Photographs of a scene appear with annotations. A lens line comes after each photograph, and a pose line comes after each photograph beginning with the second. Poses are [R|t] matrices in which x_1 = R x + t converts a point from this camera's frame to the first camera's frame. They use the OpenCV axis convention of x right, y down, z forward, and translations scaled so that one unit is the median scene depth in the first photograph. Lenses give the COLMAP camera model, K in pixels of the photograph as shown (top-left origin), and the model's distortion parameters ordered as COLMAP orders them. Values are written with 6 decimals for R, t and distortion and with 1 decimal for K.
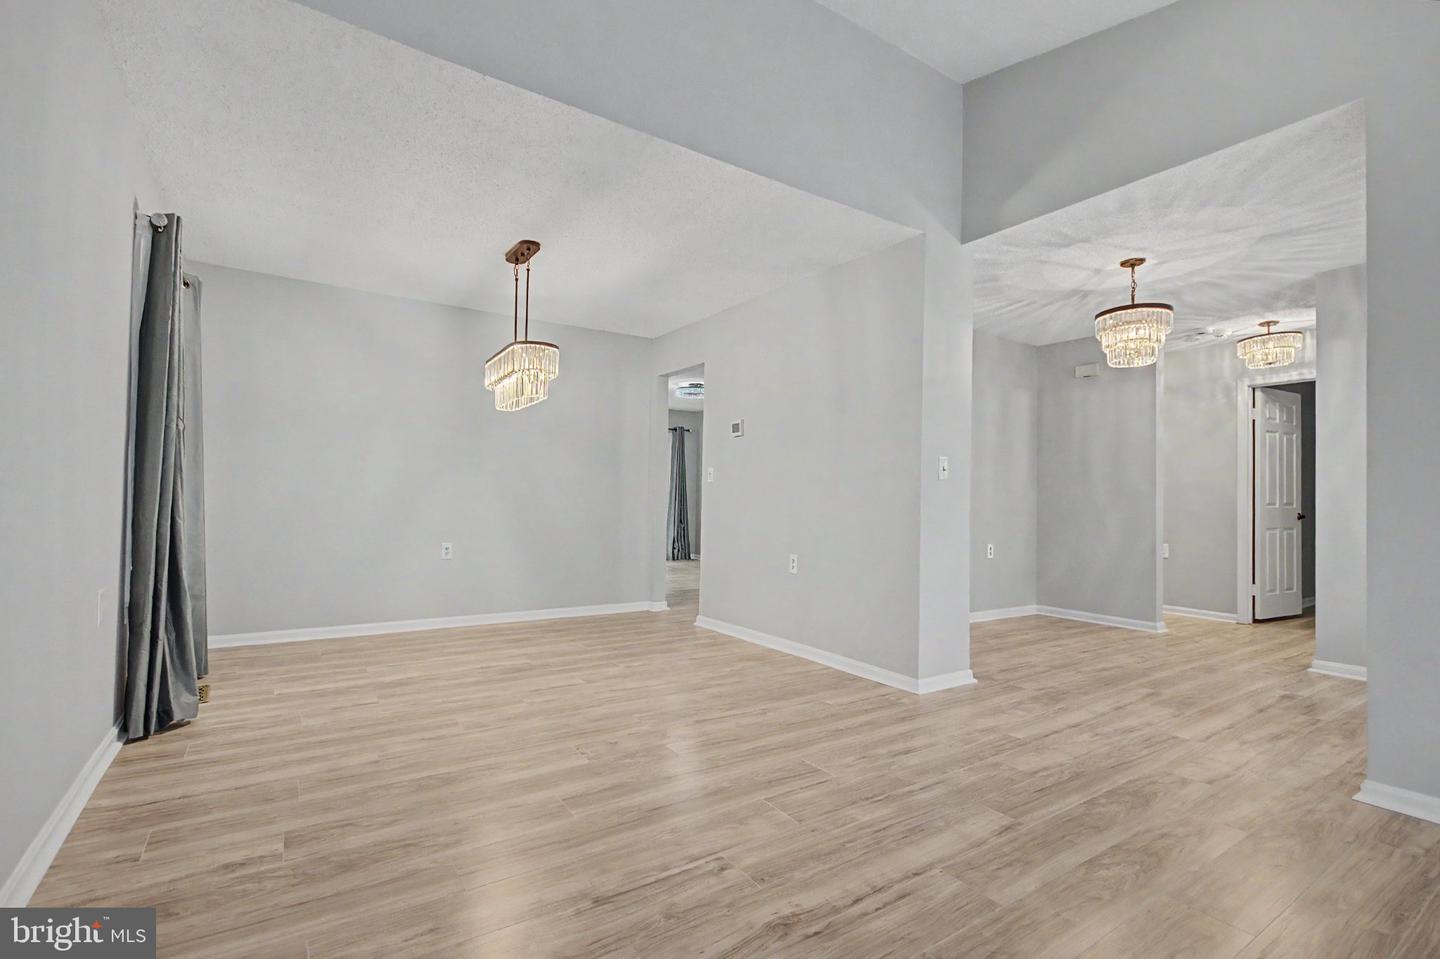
lens RADIAL K [[656.9, 0, 710.3], [0, 656.9, 487.9], [0, 0, 1]] dist [0.000939, -0.000014]
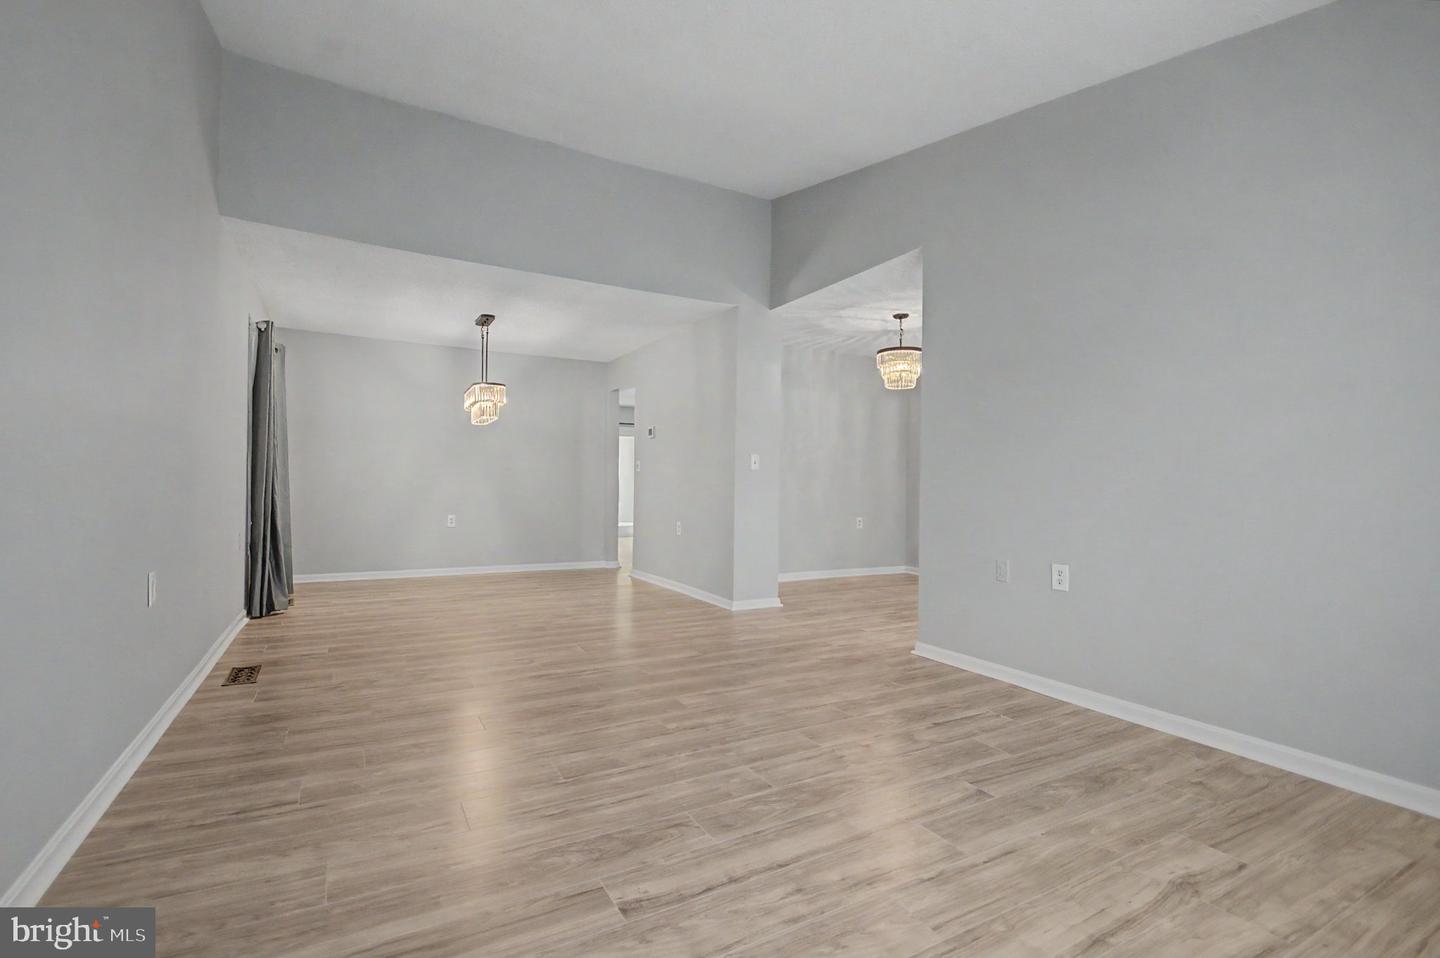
lens RADIAL K [[652.2, 0, 711.4], [0, 652.2, 488.1], [0, 0, 1]] dist [-0.001260, 0.000056]
pose [[0.996489, -0.003992, -0.083625, 0.462617], [0.005698, 0.999780, 0.020181, -0.001341], [0.083526, -0.020587, 0.996293, -0.592710]]
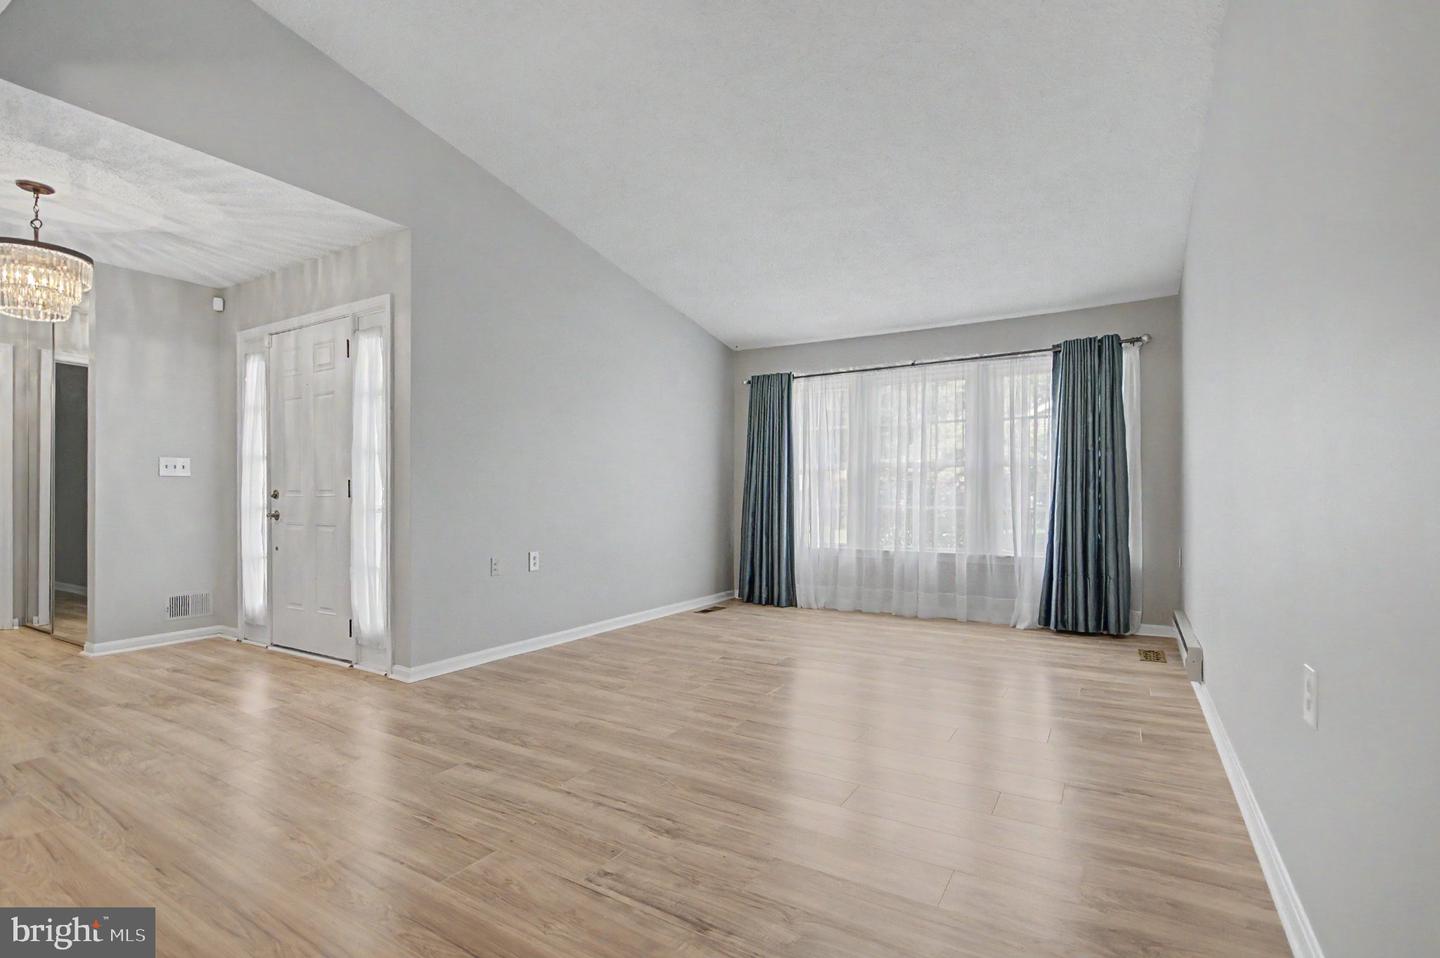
lens RADIAL K [[663.7, 0, 723.0], [0, 663.7, 503.1], [0, 0, 1]] dist [-0.000669, 0.000018]
pose [[-0.427620, -0.030081, 0.903458, -0.578353], [-0.022983, 0.999485, 0.022400, -0.002594], [-0.903666, -0.011185, -0.428091, 0.784068]]
